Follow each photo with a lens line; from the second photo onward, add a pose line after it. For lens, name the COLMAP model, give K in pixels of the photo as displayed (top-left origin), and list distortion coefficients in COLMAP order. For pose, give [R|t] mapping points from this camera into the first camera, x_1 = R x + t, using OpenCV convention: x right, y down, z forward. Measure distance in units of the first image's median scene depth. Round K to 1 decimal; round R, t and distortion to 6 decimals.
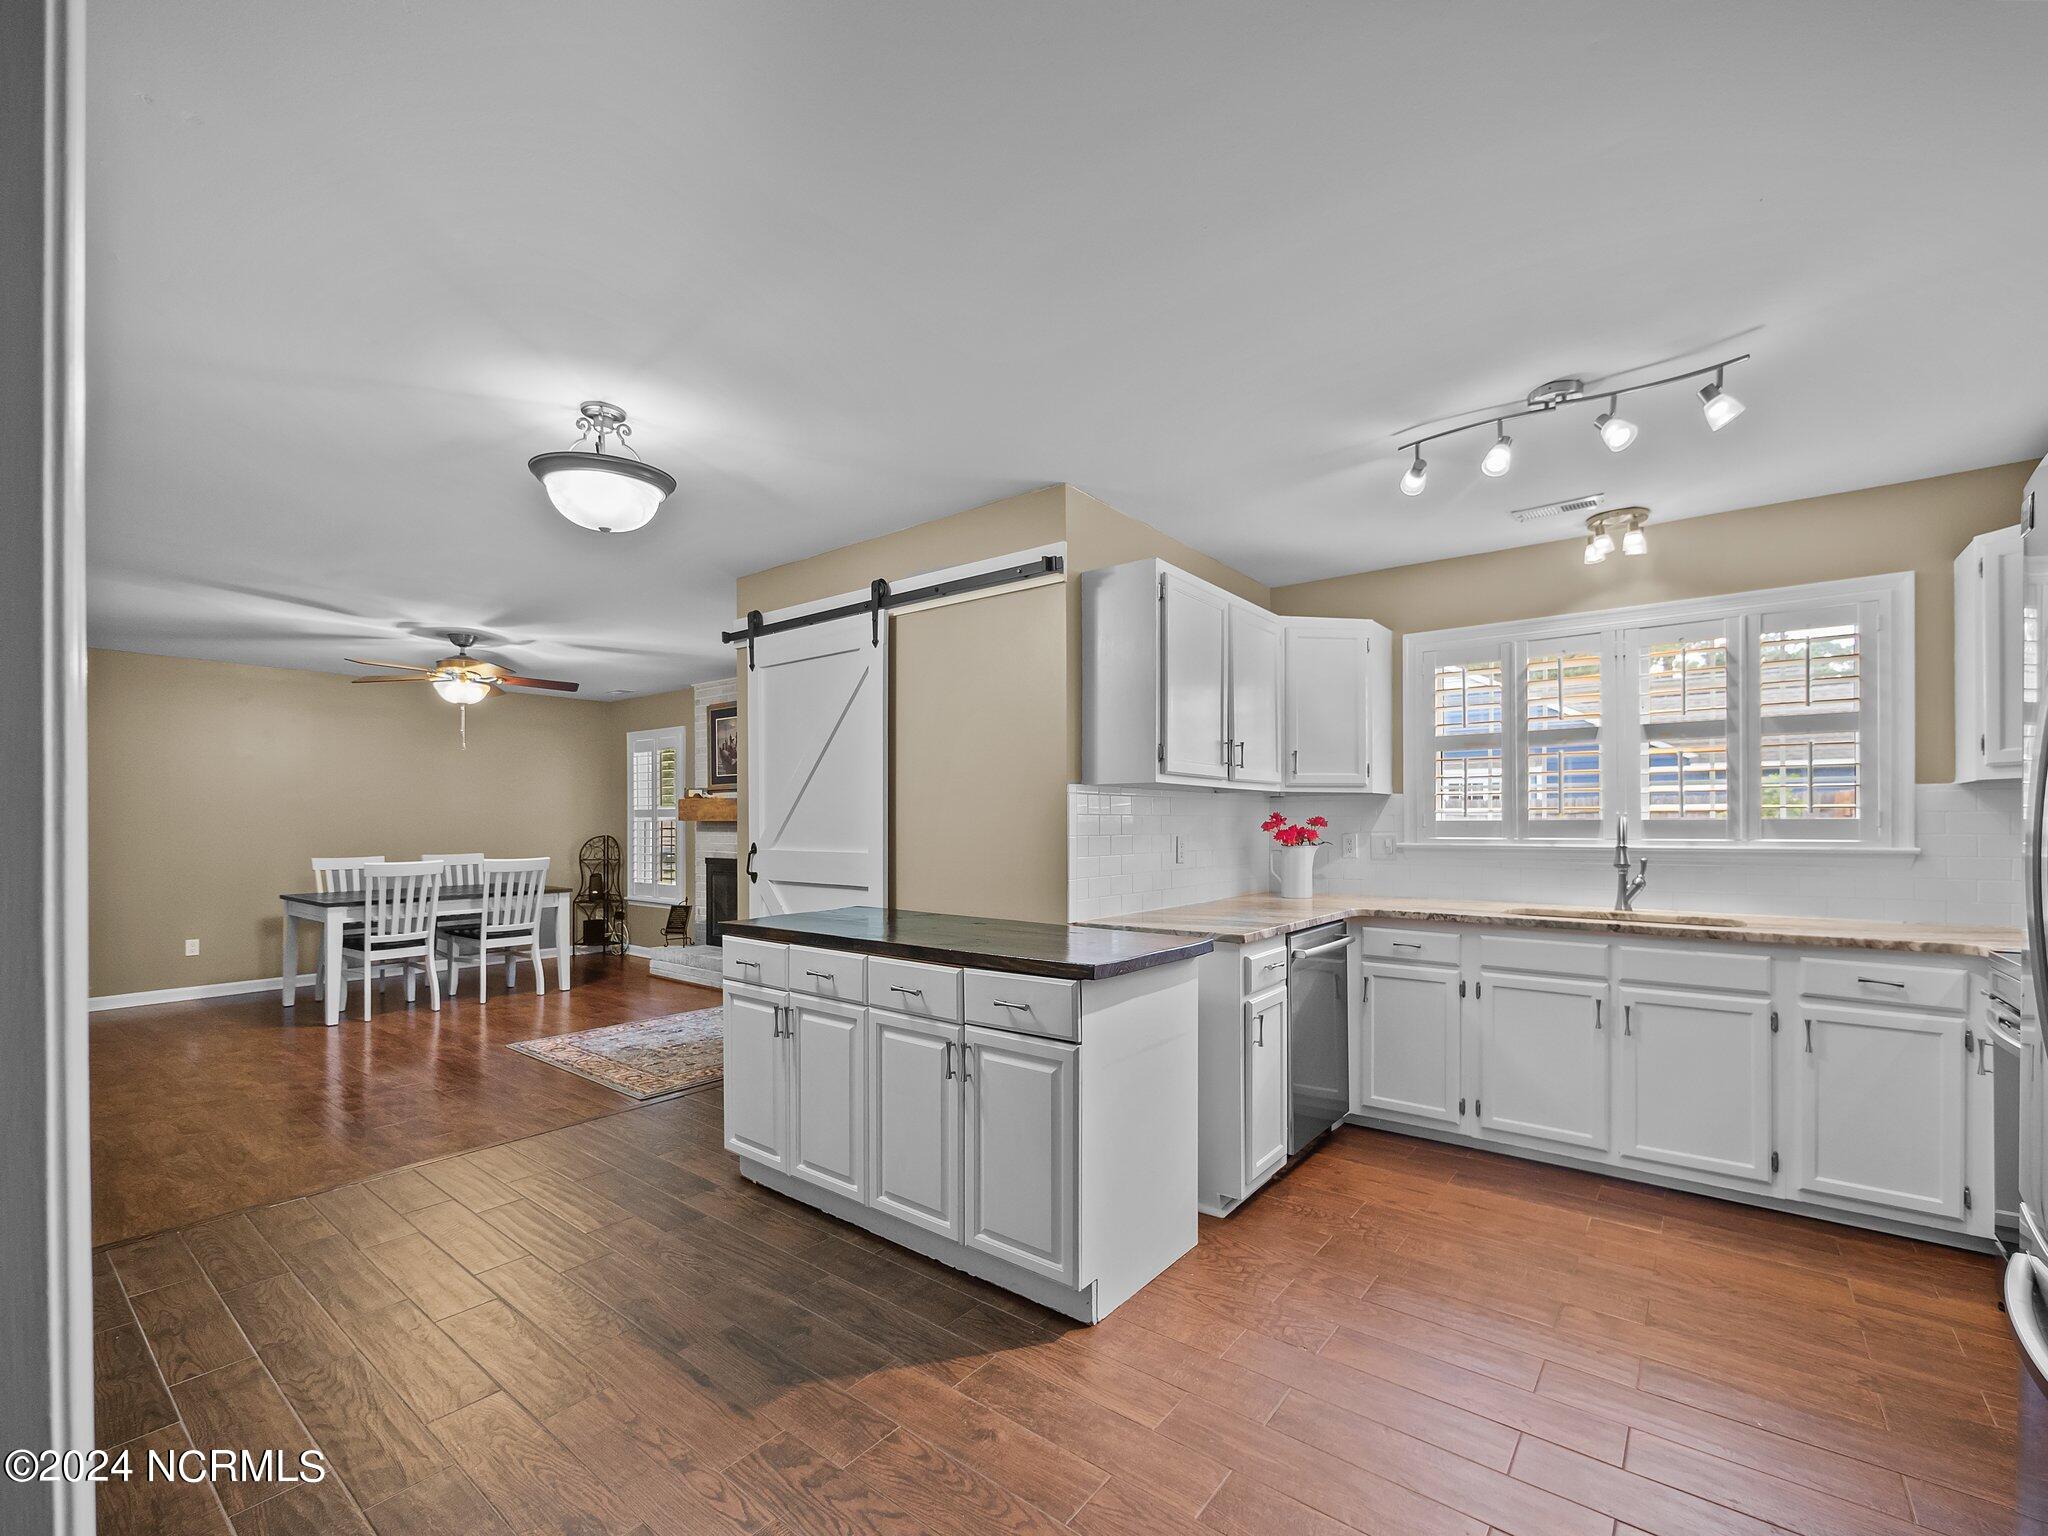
lens RADIAL K [[881.9, 0, 1036.4], [0, 881.9, 820.8], [0, 0, 1]] dist [-0.002512, -0.000059]
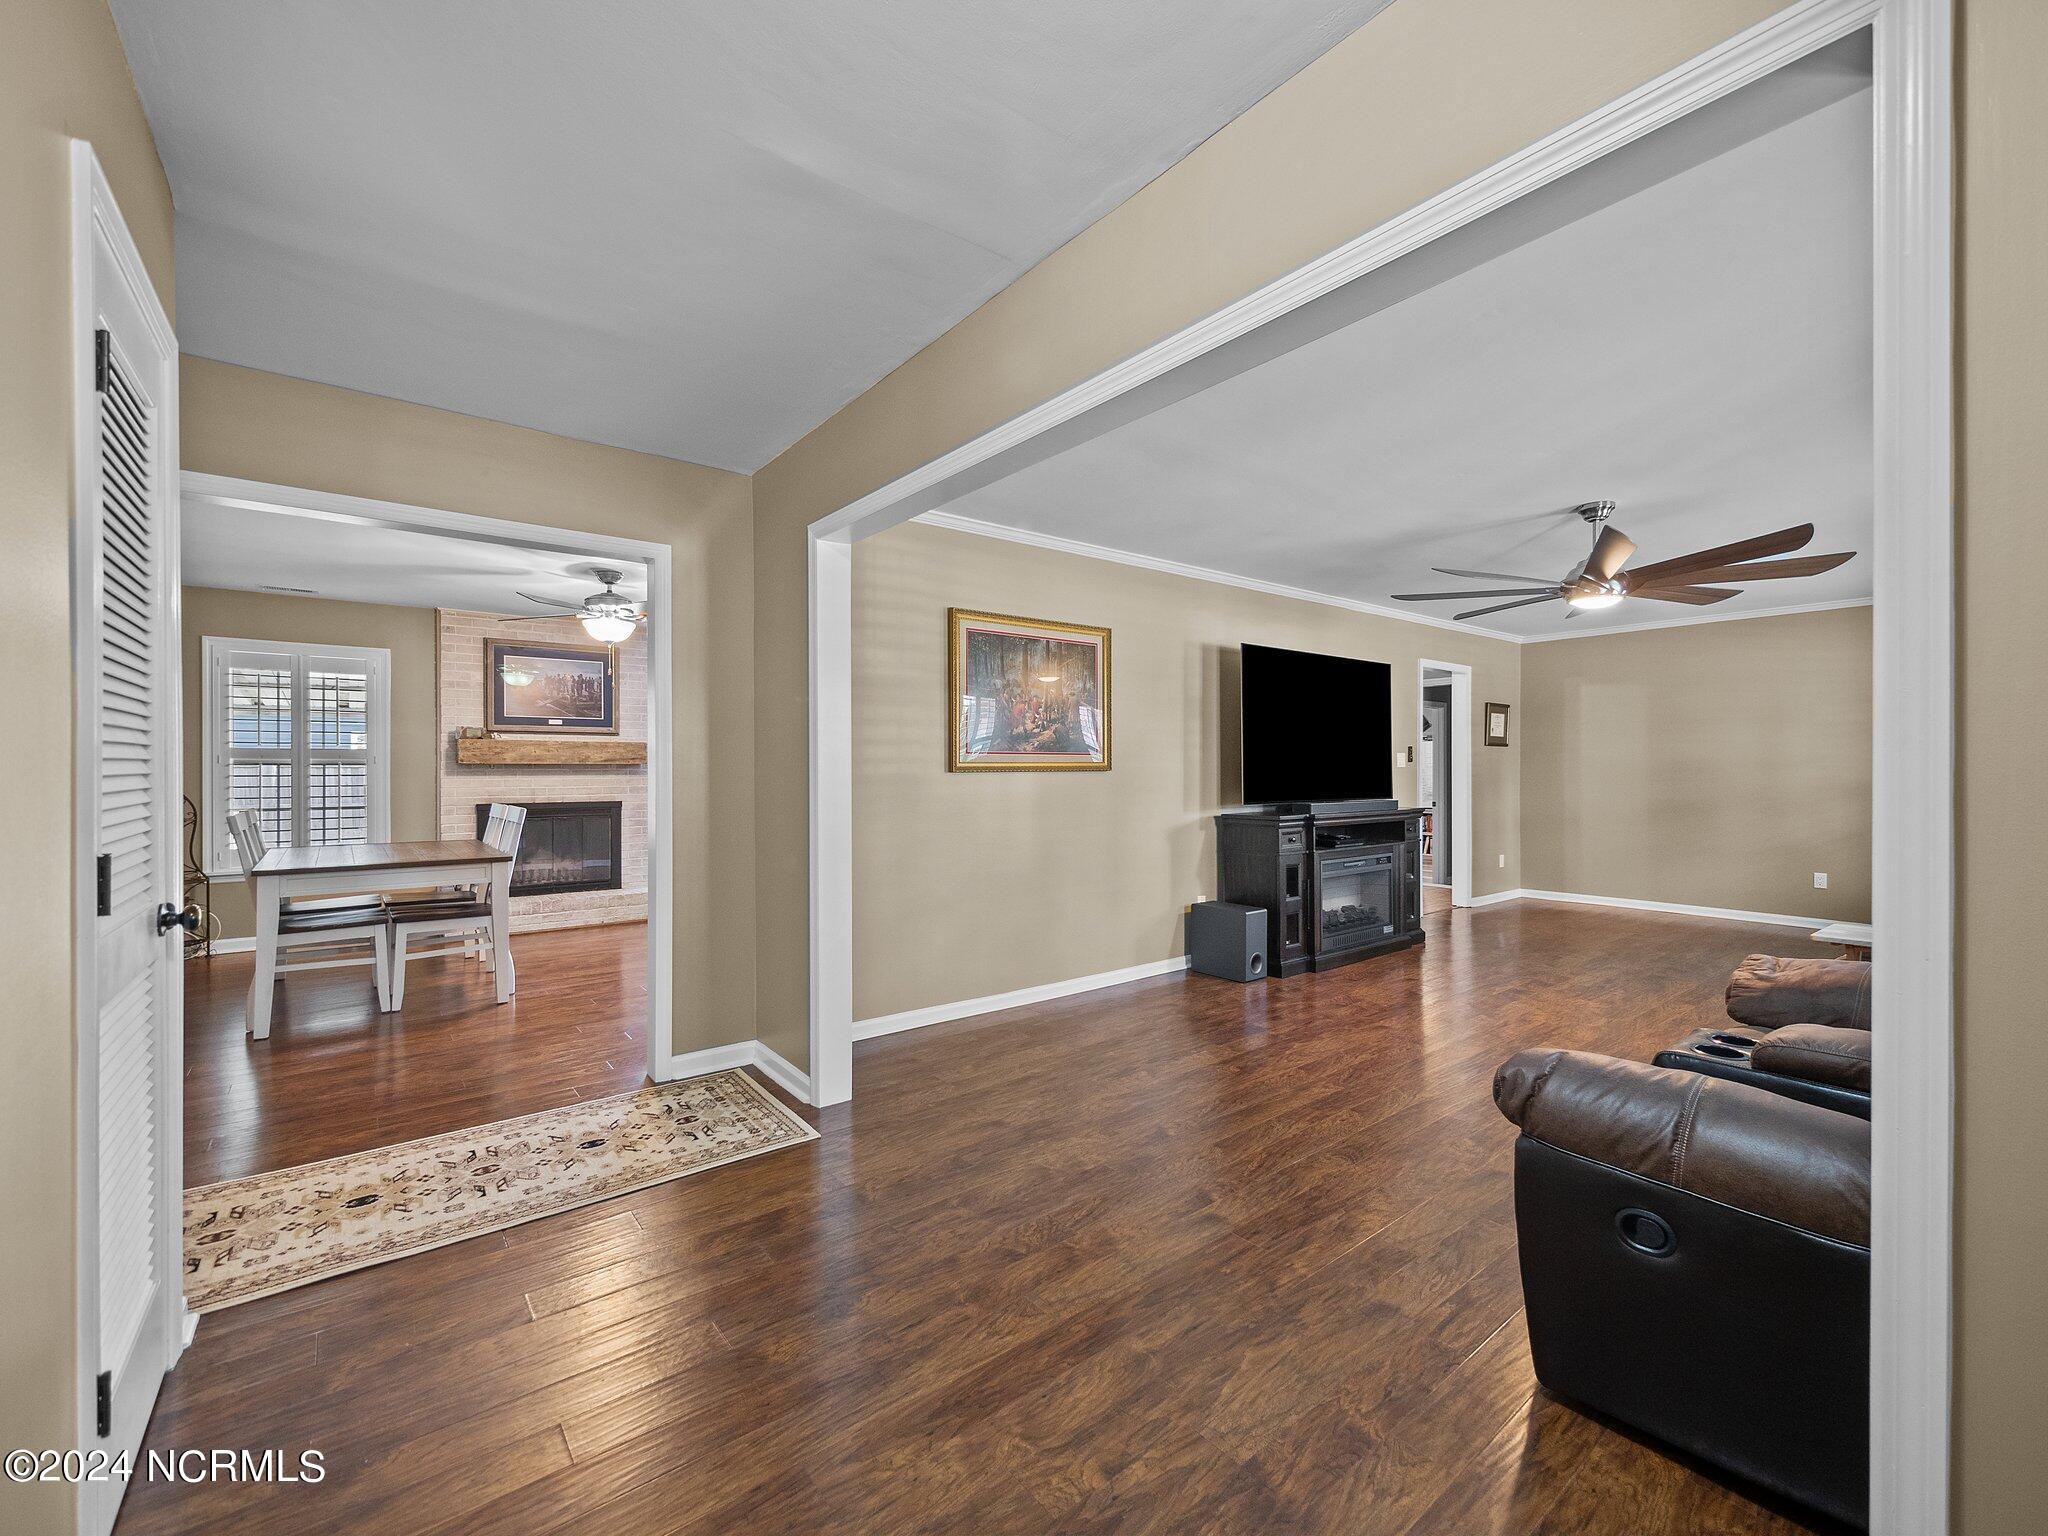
lens RADIAL K [[809.1, 0, 1030.0], [0, 809.1, 768.5], [0, 0, 1]] dist [-0.018427, 0.000090]
pose [[0.220369, -0.001525, 0.975415, -2.287404], [0.001041, 0.999999, 0.001329, 0.009663], [-0.975416, 0.000722, 0.220370, 0.567021]]
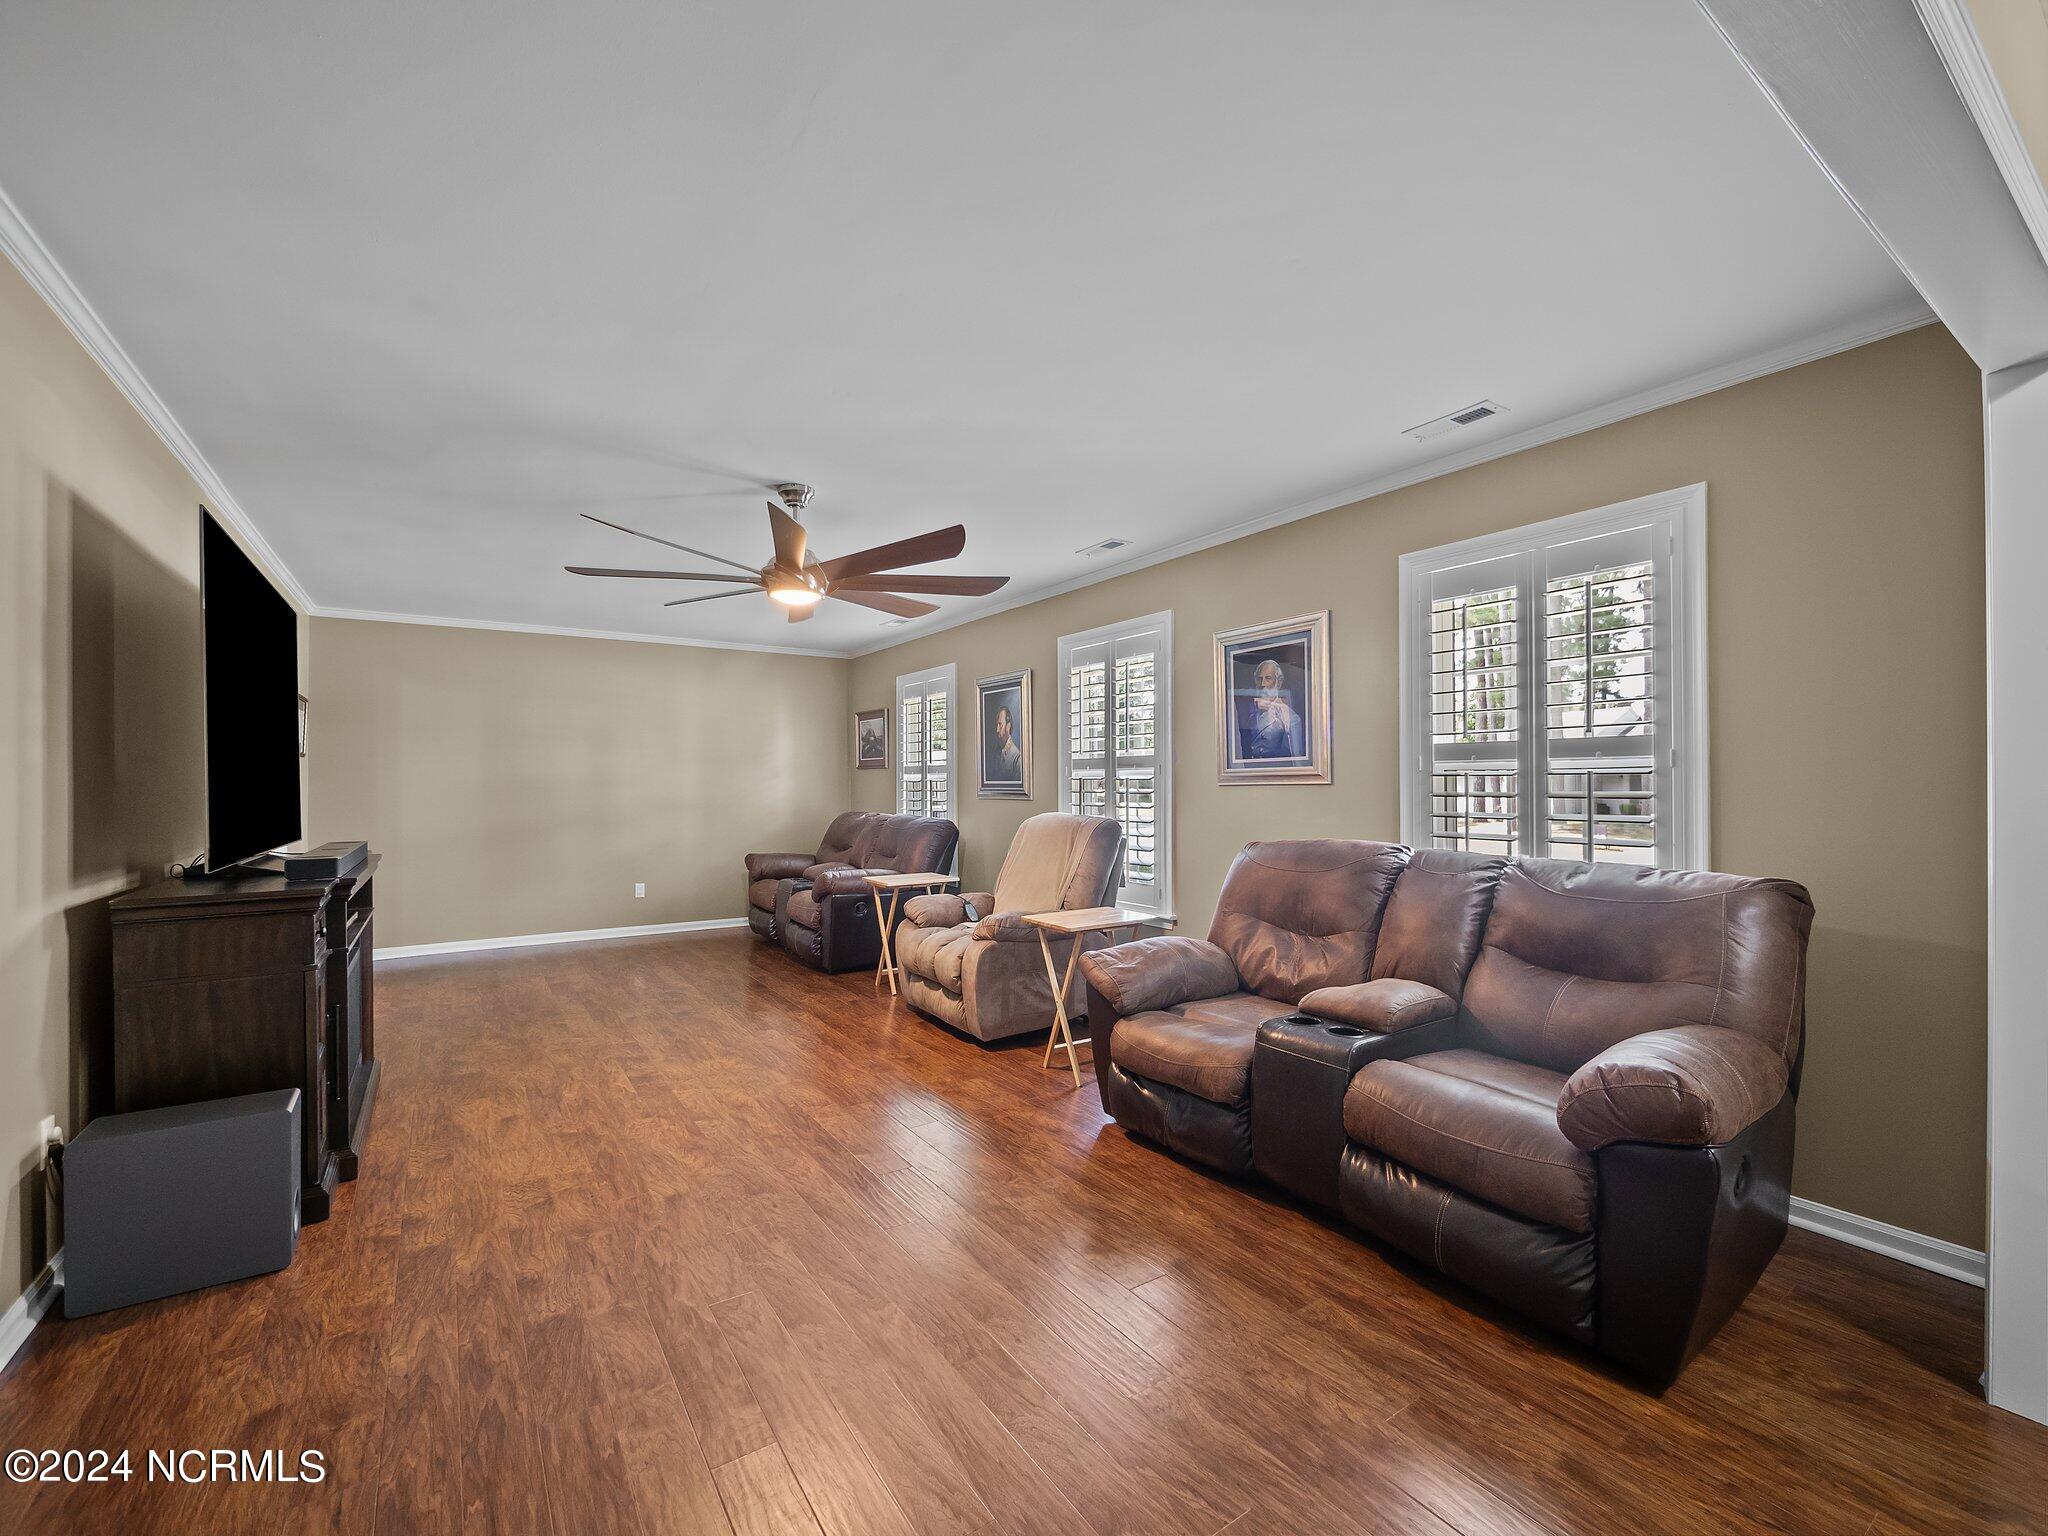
lens RADIAL K [[869.0, 0, 1024.5], [0, 869.0, 787.3], [0, 0, 1]] dist [-0.001152, -0.000100]
pose [[-0.948668, 0.005245, 0.316230, -1.638579], [0.007808, 0.999946, 0.006839, 0.010499], [-0.316177, 0.008957, -0.948658, 0.943435]]
